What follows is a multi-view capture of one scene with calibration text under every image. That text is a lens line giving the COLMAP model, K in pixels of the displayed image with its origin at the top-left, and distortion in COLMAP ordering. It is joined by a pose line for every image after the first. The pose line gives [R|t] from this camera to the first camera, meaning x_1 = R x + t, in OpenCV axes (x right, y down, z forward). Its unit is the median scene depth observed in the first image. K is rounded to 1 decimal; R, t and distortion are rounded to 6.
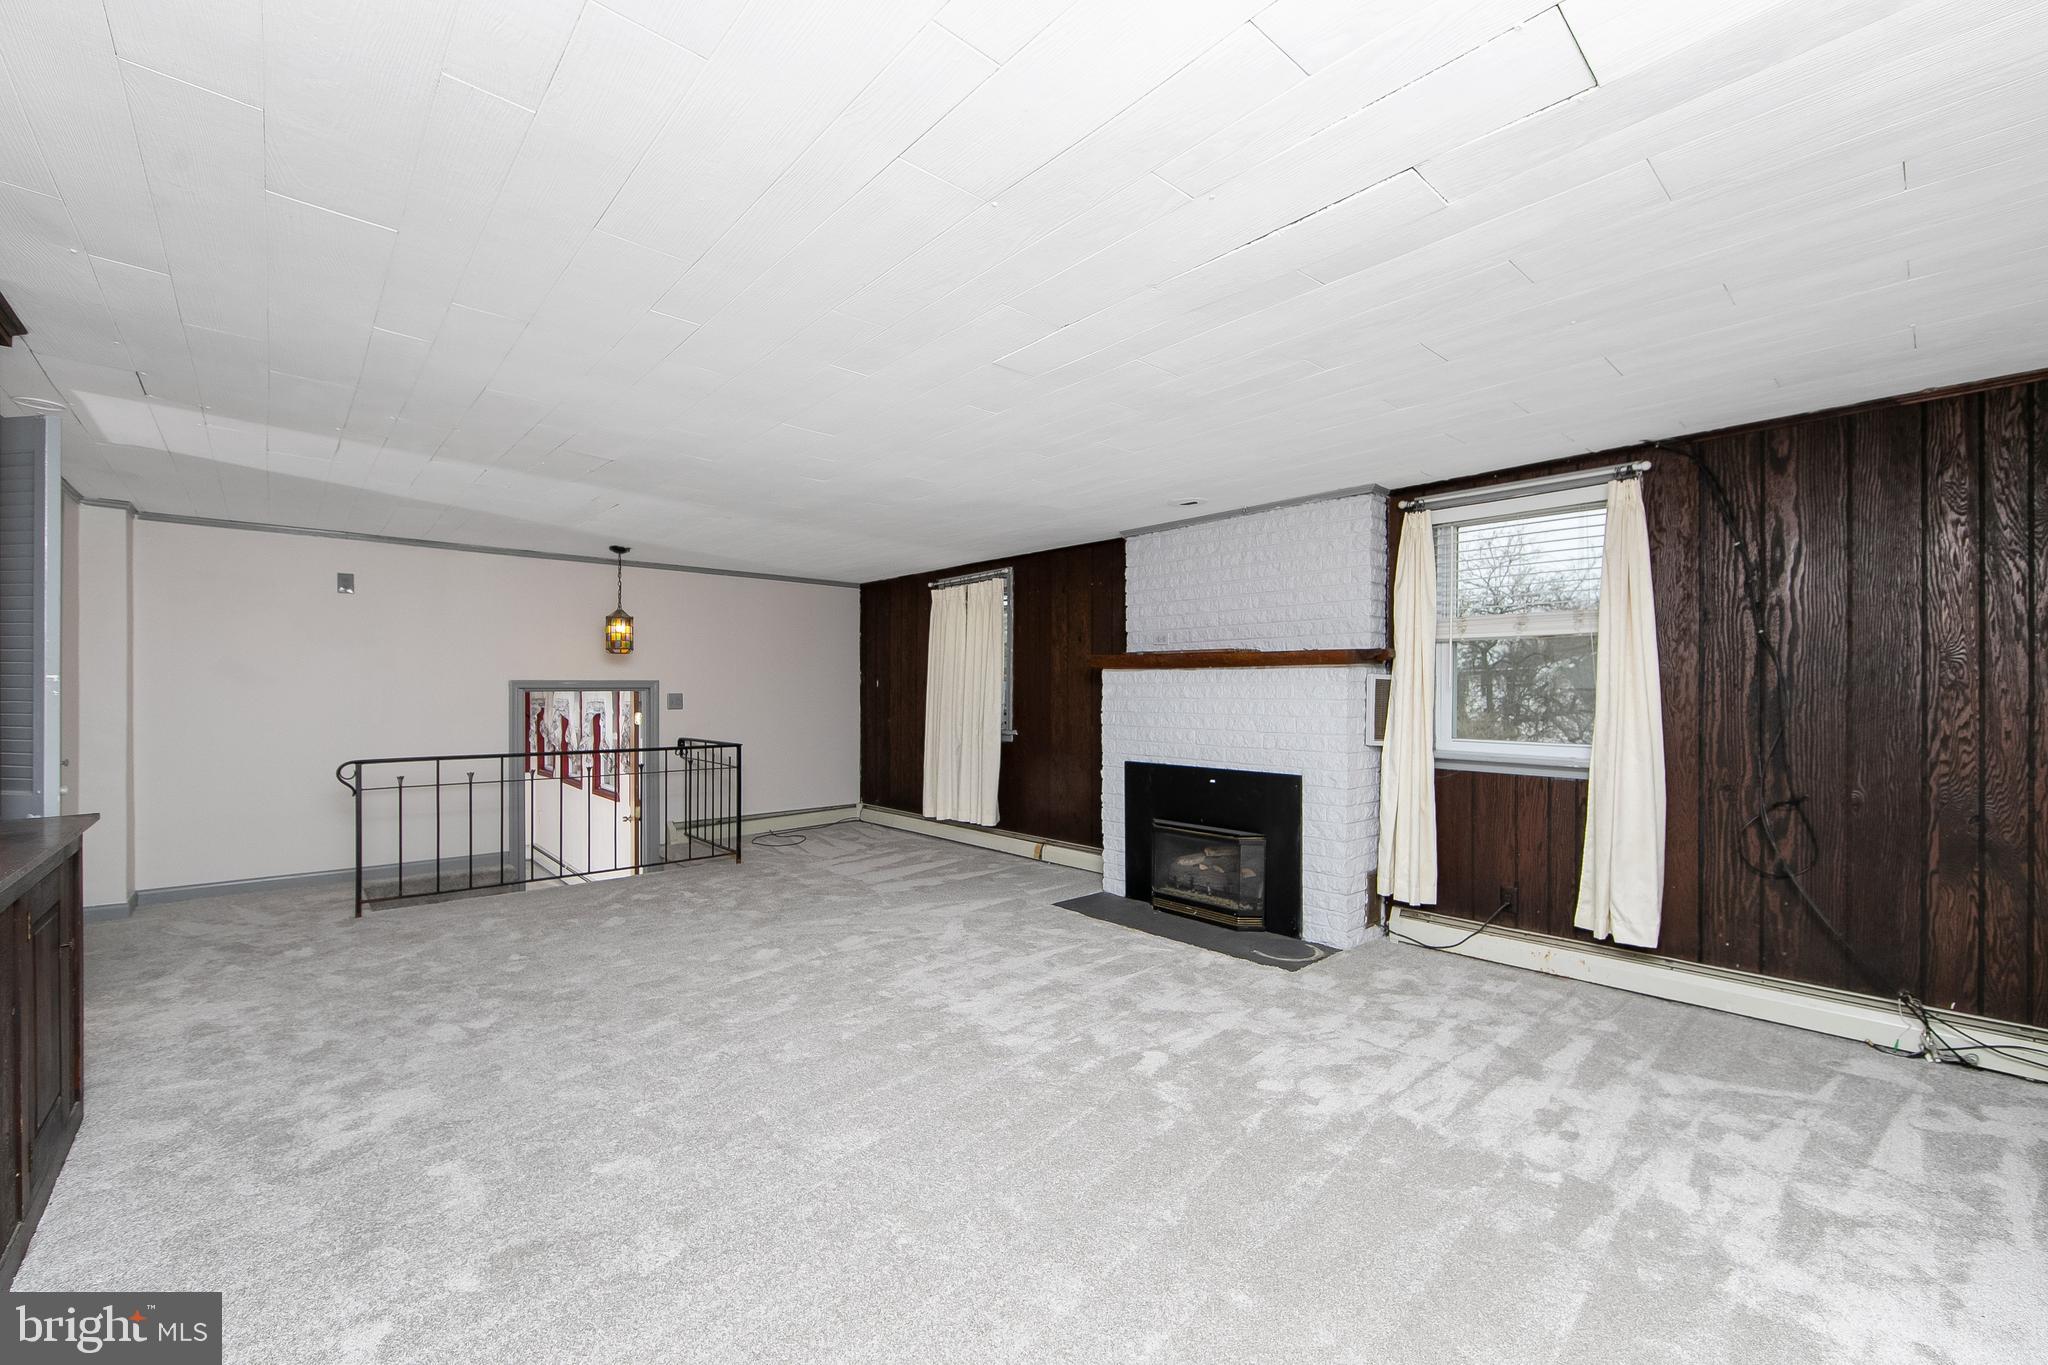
lens RADIAL K [[845.0, 0, 1024.0], [0, 845.0, 682.5], [0, 0, 1]] dist [-0.000016, -0.000009]
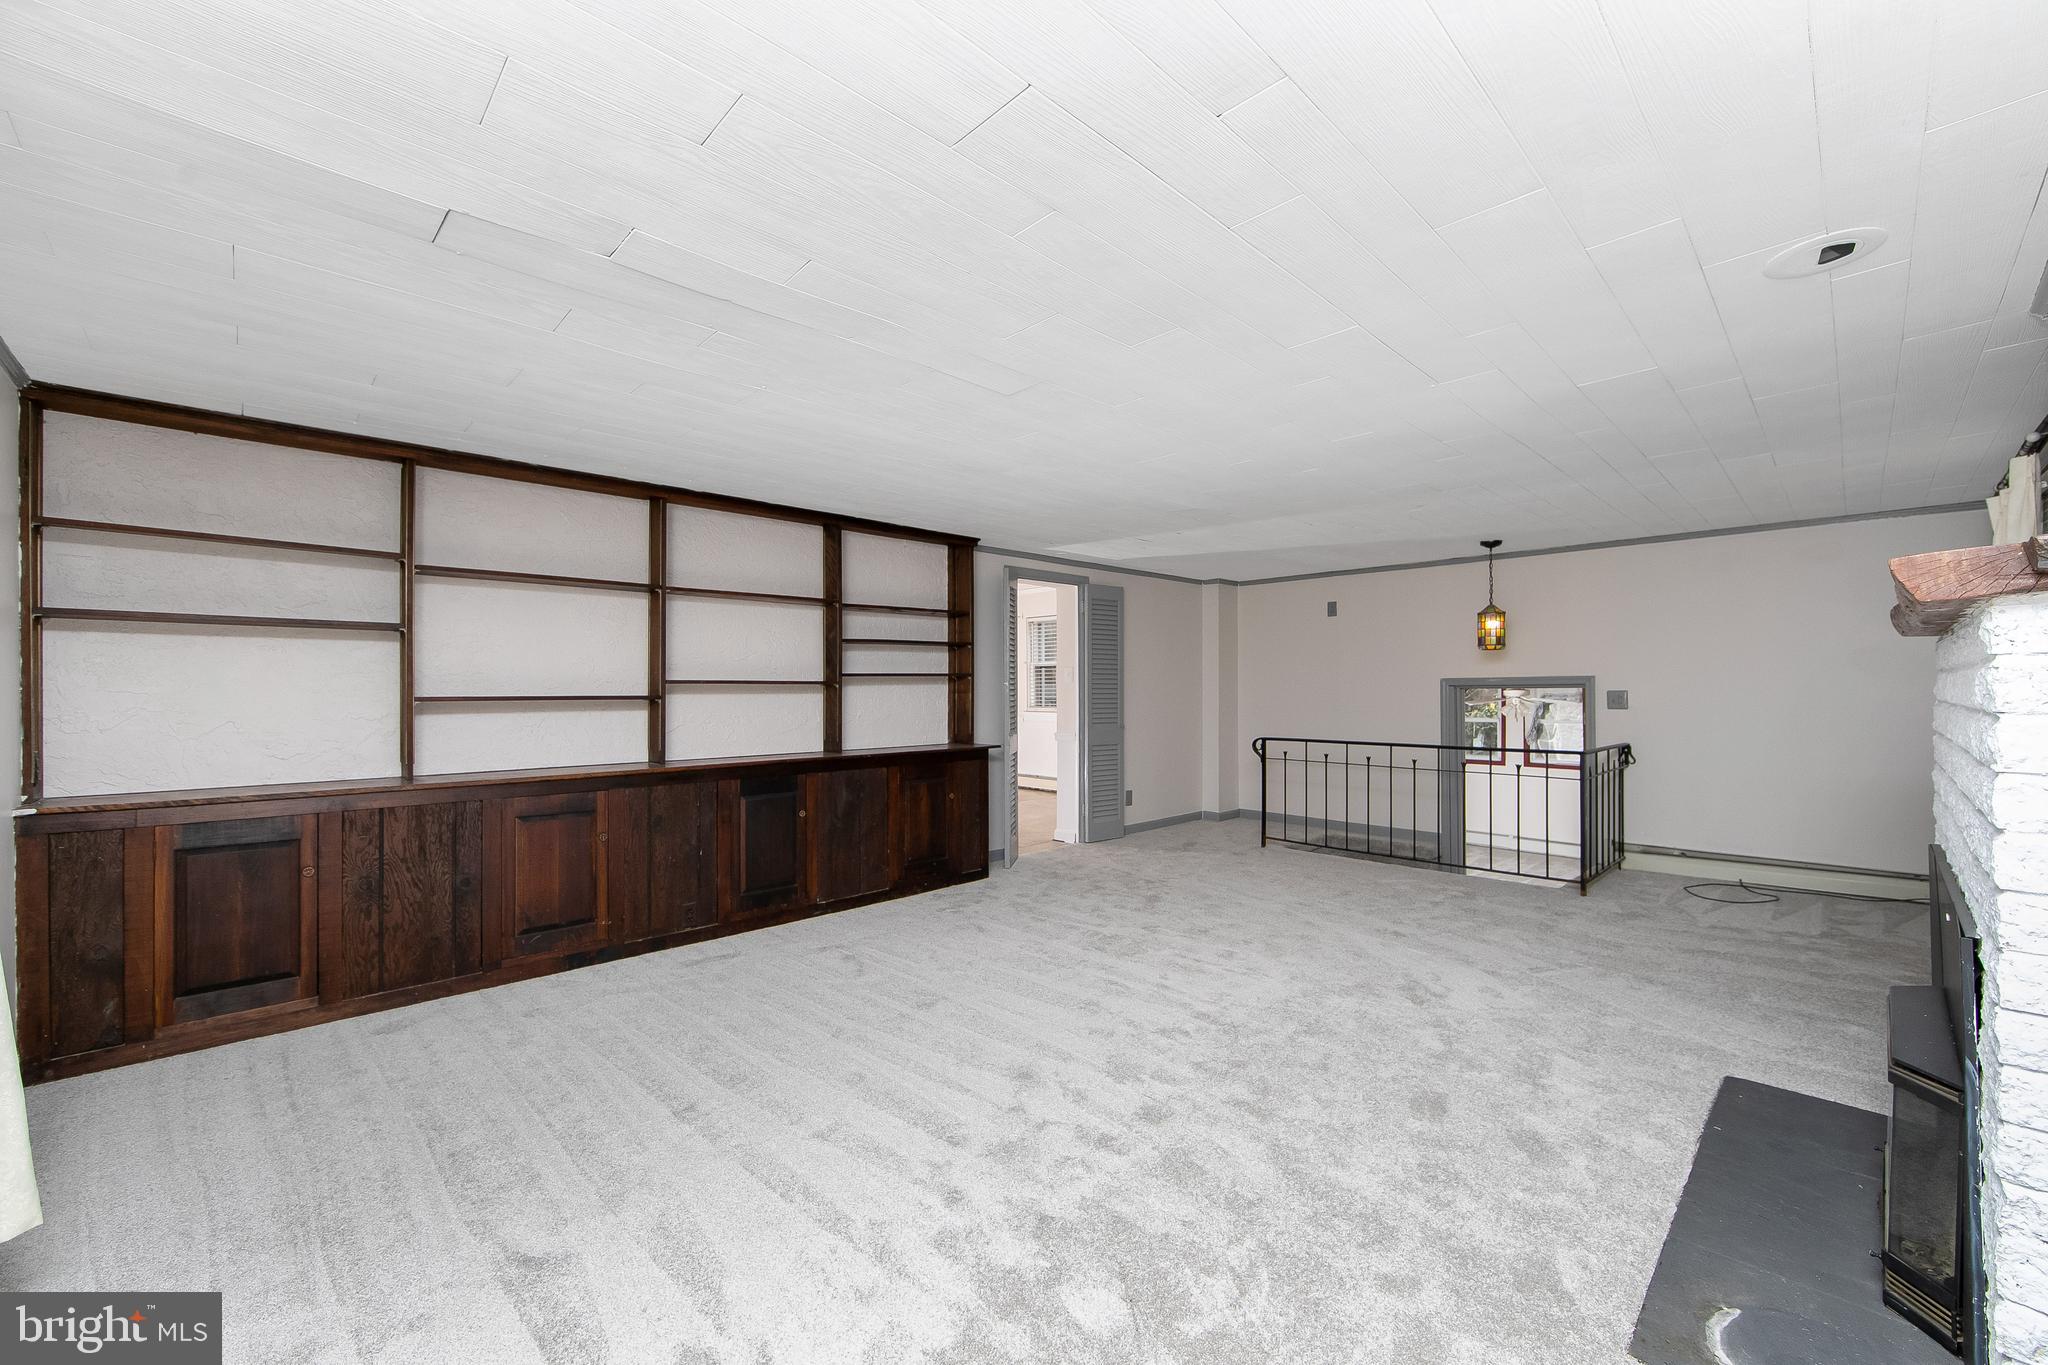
lens RADIAL K [[803.8, 0, 1024.0], [0, 803.8, 682.5], [0, 0, 1]] dist [0.001254, 0.000141]
pose [[0.041186, -0.011897, -0.999081, 0.431063], [0.011091, 0.999873, -0.011449, 0.008161], [0.999090, -0.010610, 0.041313, 0.420758]]
